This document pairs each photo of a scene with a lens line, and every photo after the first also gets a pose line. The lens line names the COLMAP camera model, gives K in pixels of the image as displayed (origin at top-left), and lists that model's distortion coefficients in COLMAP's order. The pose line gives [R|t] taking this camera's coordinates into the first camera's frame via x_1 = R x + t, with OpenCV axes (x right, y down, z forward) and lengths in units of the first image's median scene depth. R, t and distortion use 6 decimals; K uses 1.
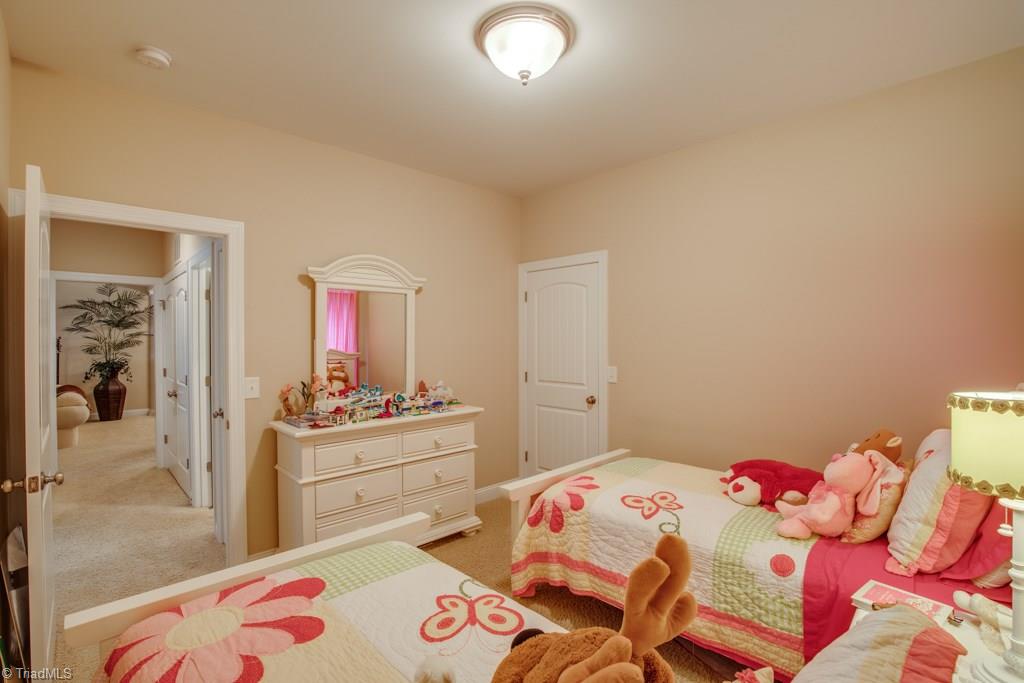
lens RADIAL K [[468.6, 0, 515.4], [0, 468.6, 341.1], [0, 0, 1]] dist [-0.032946, 0.005971]
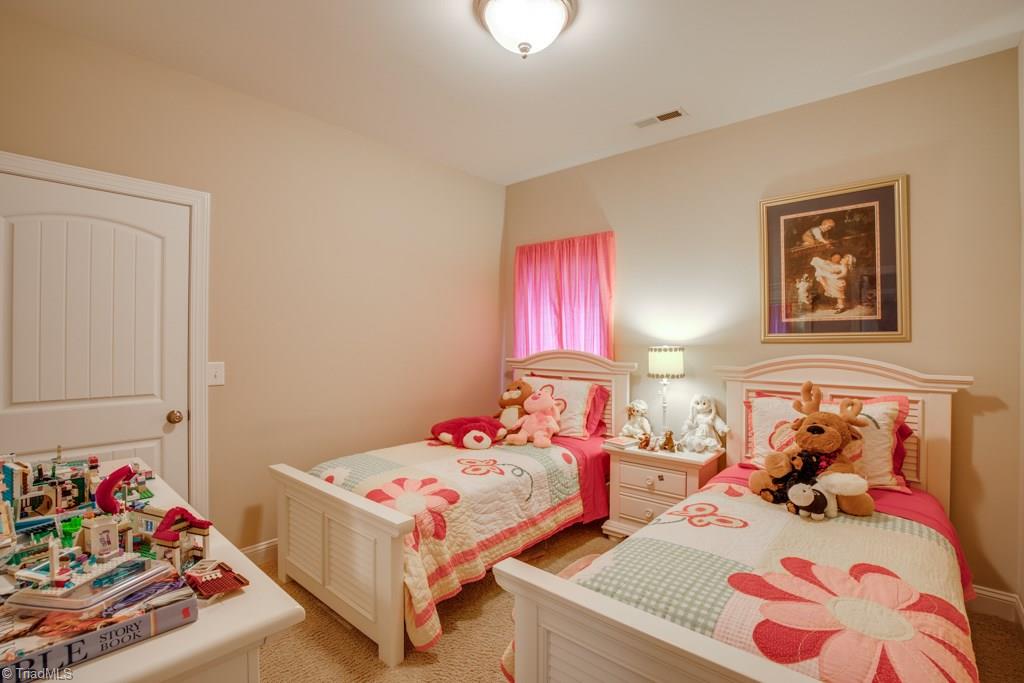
lens RADIAL K [[468.6, 0, 519.3], [0, 468.6, 342.5], [0, 0, 1]] dist [-0.032946, 0.005971]
pose [[-0.075383, -0.004807, 0.997143, -0.204666], [0.000530, 0.999988, 0.004861, 0.008591], [-0.997155, 0.000895, -0.075379, 0.235328]]
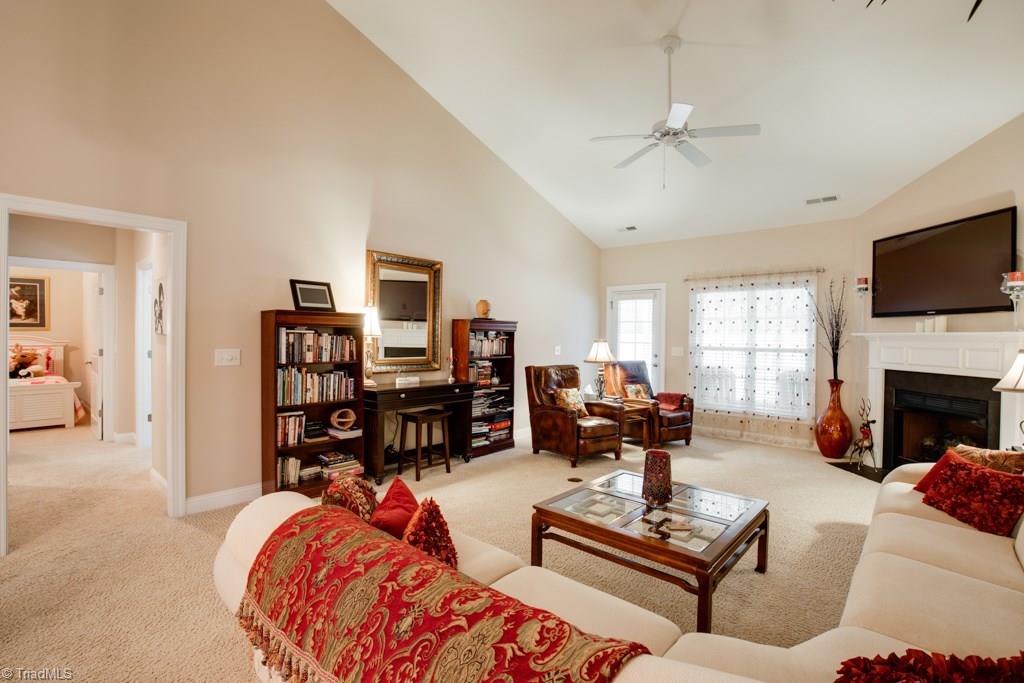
lens RADIAL K [[468.6, 0, 520.1], [0, 468.6, 340.9], [0, 0, 1]] dist [-0.032946, 0.005971]
pose [[-0.997992, -0.008546, -0.062767, -1.005590], [-0.009171, 0.999911, 0.009671, 0.013737], [0.062679, 0.010227, -0.997981, 1.153087]]
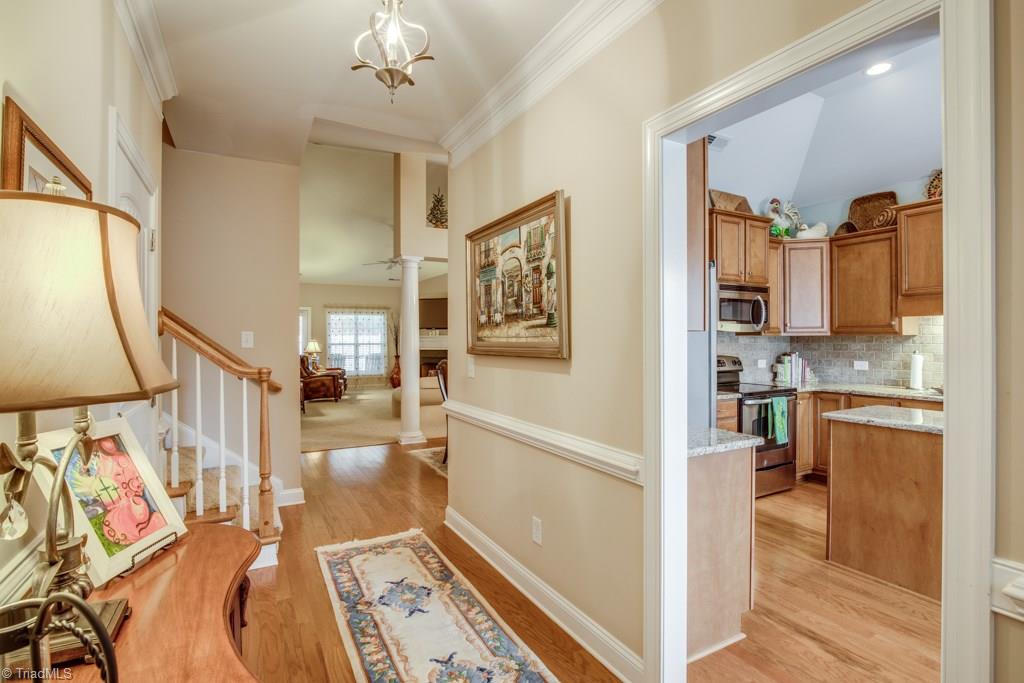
lens RADIAL K [[500.8, 0, 525.4], [0, 500.8, 341.2], [0, 0, 1]] dist [-0.026280, 0.005225]
pose [[-0.269707, 0.010628, -0.962884, 0.504297], [0.004897, 0.999941, 0.009665, 0.006976], [0.962930, -0.002108, -0.269743, 1.515369]]
